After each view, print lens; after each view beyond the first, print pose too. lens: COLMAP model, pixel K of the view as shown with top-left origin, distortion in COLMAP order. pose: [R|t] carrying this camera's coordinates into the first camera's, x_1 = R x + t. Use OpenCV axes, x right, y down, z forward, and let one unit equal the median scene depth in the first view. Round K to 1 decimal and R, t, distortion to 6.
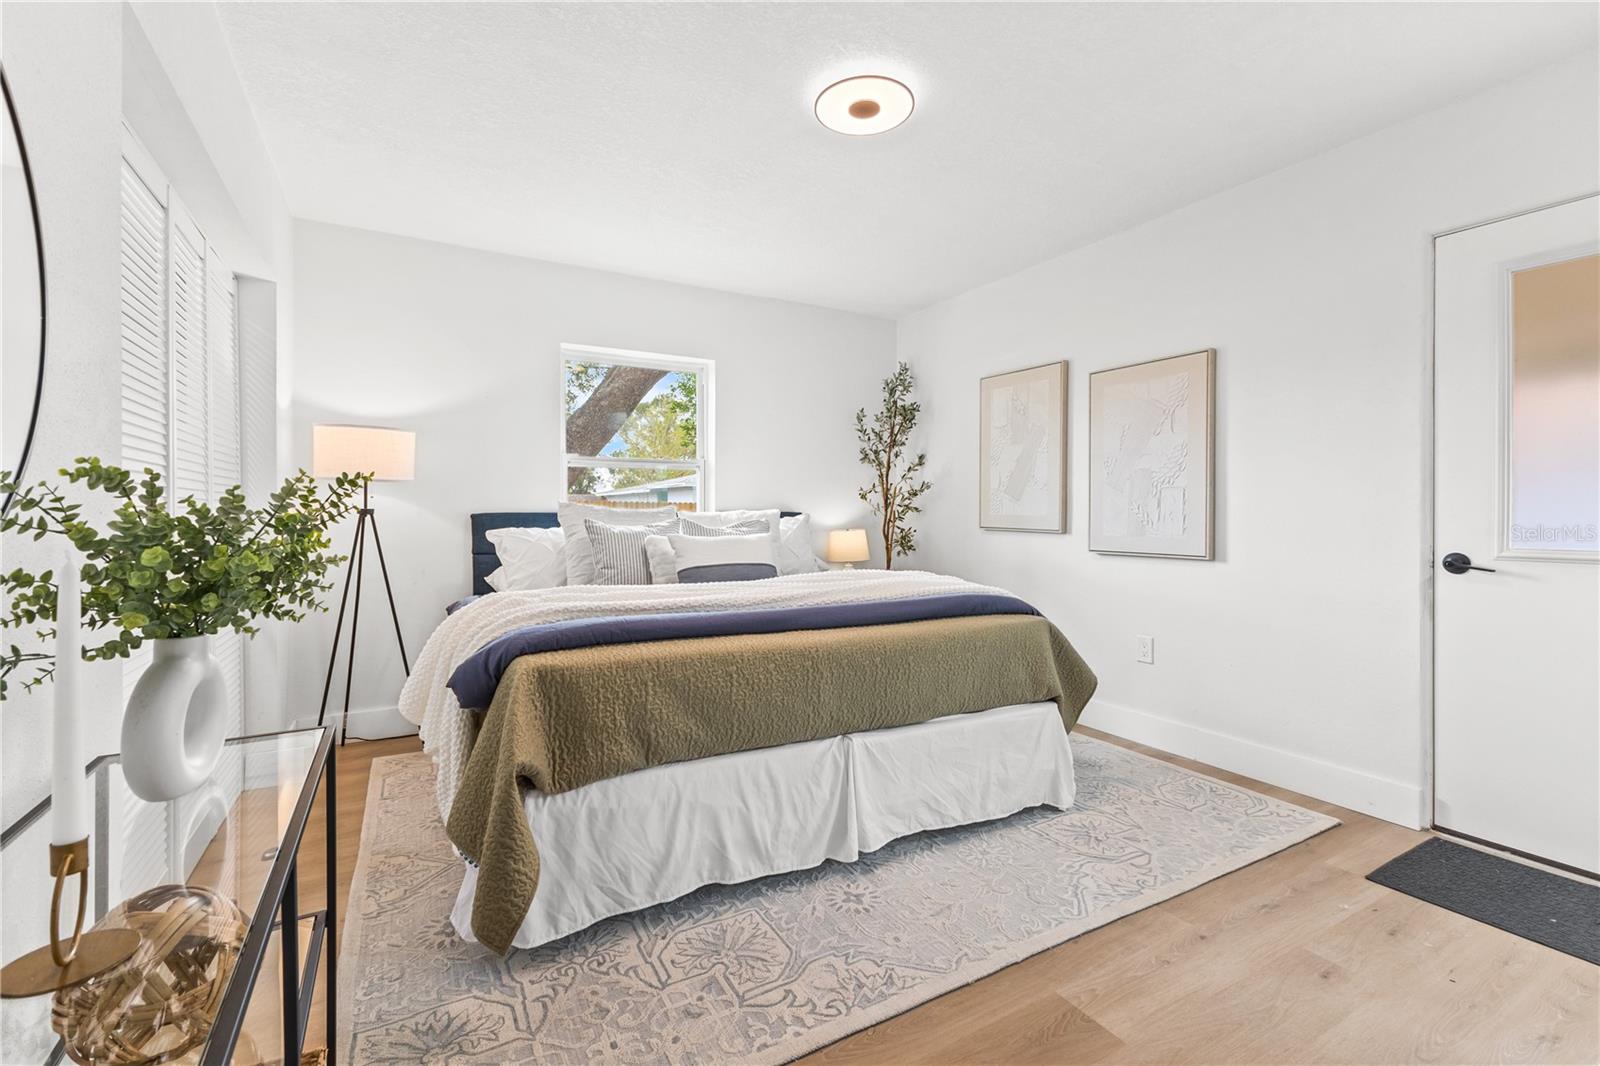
lens RADIAL K [[702.2, 0, 807.7], [0, 702.2, 524.4], [0, 0, 1]] dist [0.014648, -0.004064]
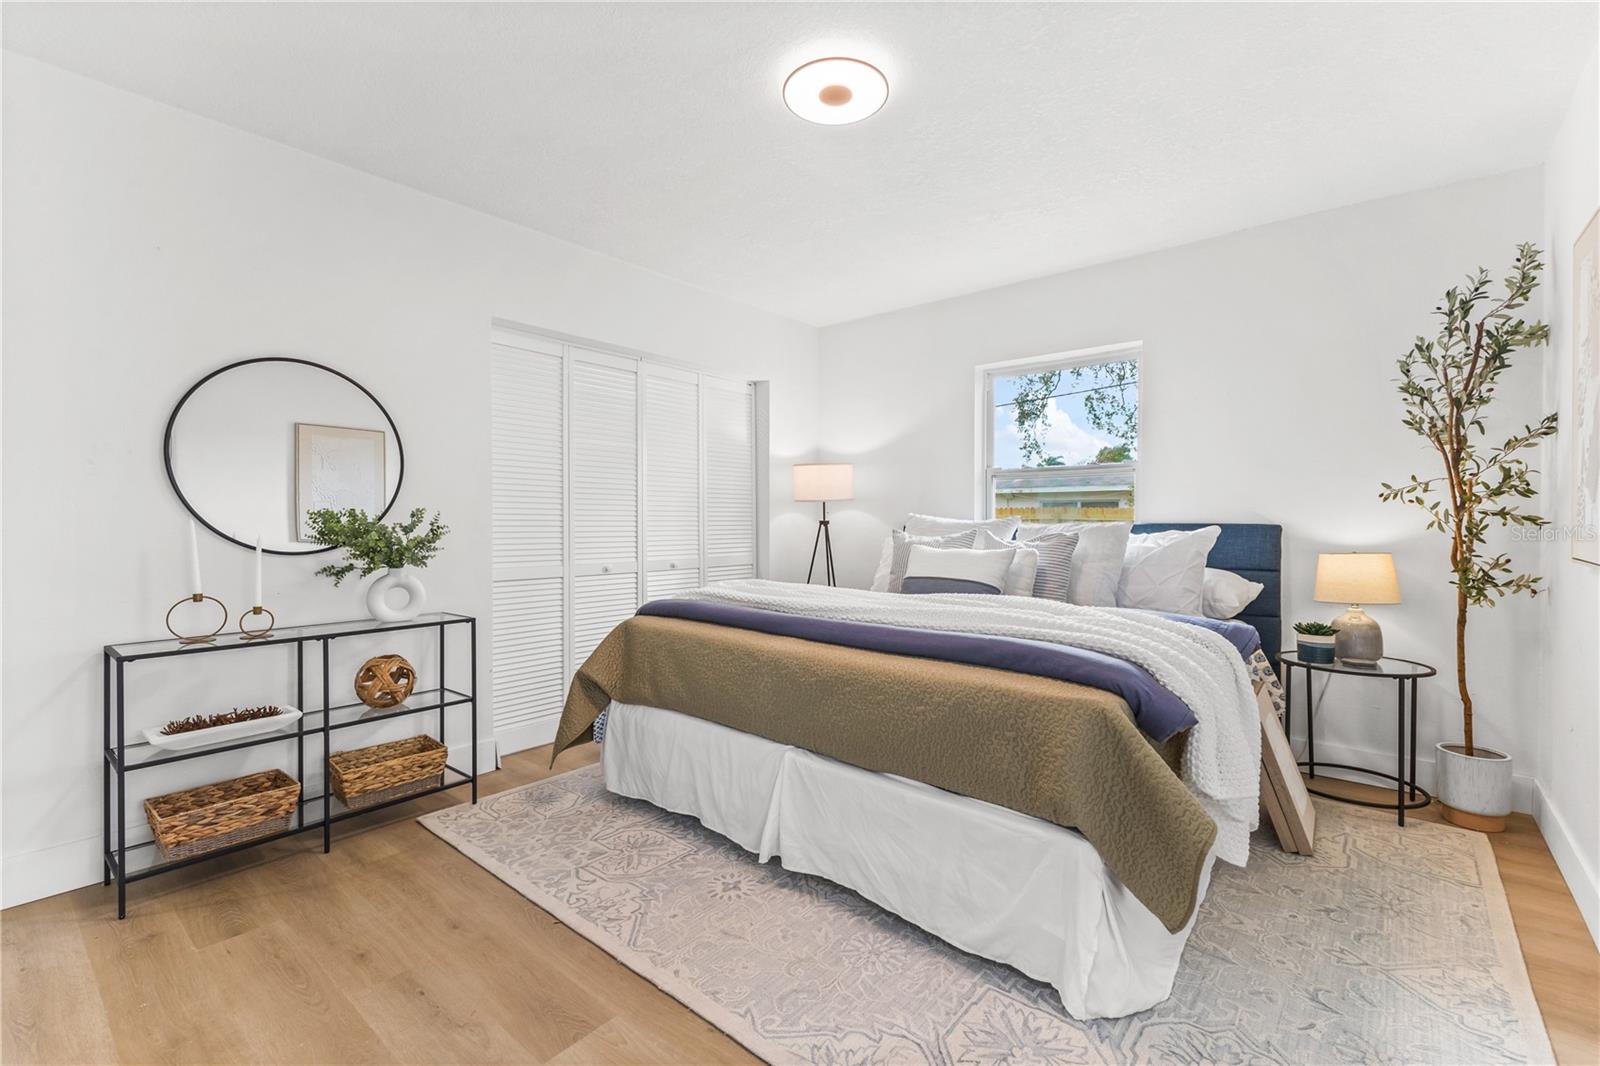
lens RADIAL K [[702.2, 0, 804.8], [0, 702.2, 524.1], [0, 0, 1]] dist [0.014648, -0.004064]
pose [[0.342855, 0.004664, -0.939377, 0.943864], [-0.014610, 0.999893, -0.000368, -0.019079], [0.939275, 0.013850, 0.342886, 0.621831]]
